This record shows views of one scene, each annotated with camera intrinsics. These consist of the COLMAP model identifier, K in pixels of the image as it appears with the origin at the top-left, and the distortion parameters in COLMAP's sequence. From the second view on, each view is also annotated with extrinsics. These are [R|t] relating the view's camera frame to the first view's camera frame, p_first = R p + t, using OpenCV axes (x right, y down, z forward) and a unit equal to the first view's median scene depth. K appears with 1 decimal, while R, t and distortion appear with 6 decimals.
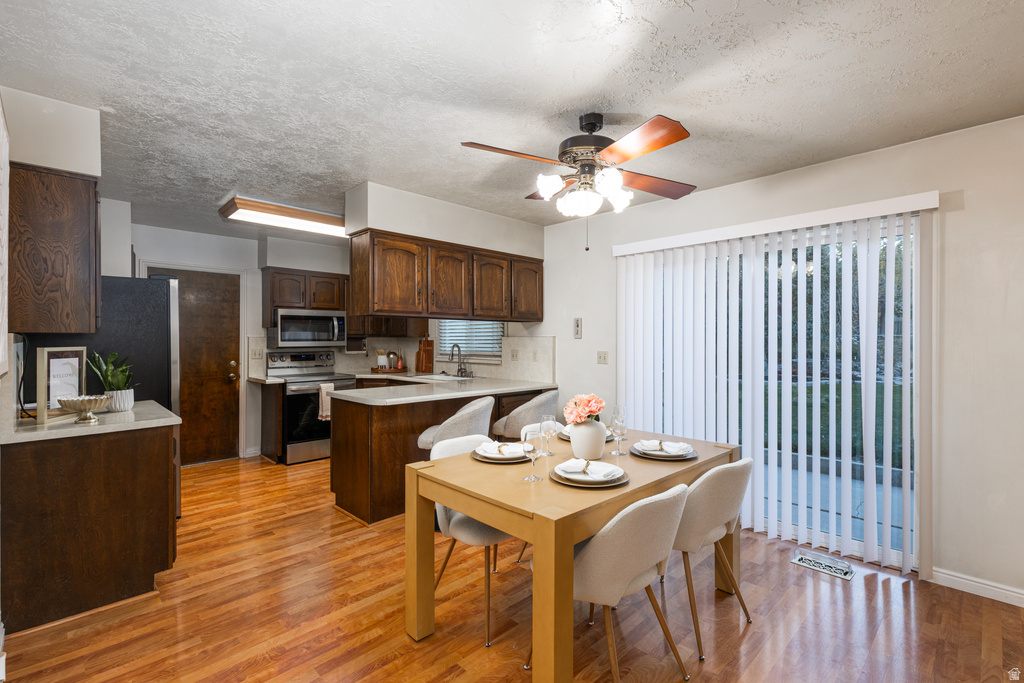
lens RADIAL K [[464.9, 0, 506.1], [0, 464.9, 338.9], [0, 0, 1]] dist [0.007379, -0.000152]
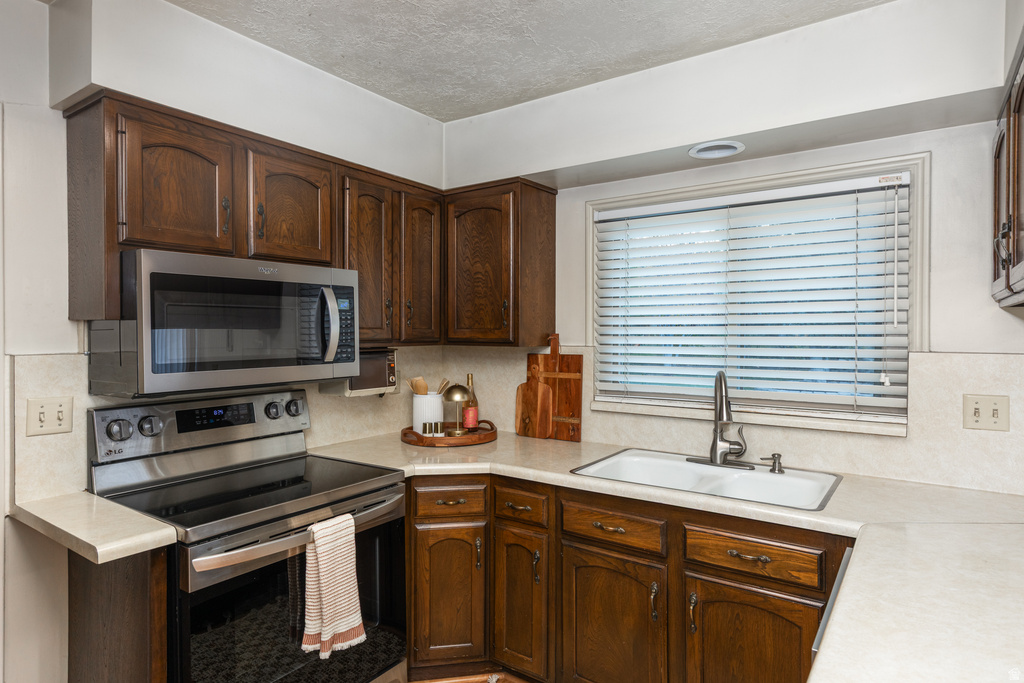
lens RADIAL K [[575.5, 0, 518.8], [0, 575.5, 339.4], [0, 0, 1]] dist [0.000851, 0.001109]
pose [[0.981606, -0.002751, 0.190898, -0.312565], [0.001323, 0.999970, 0.007611, -0.014079], [-0.190913, -0.007218, 0.981580, 0.585177]]
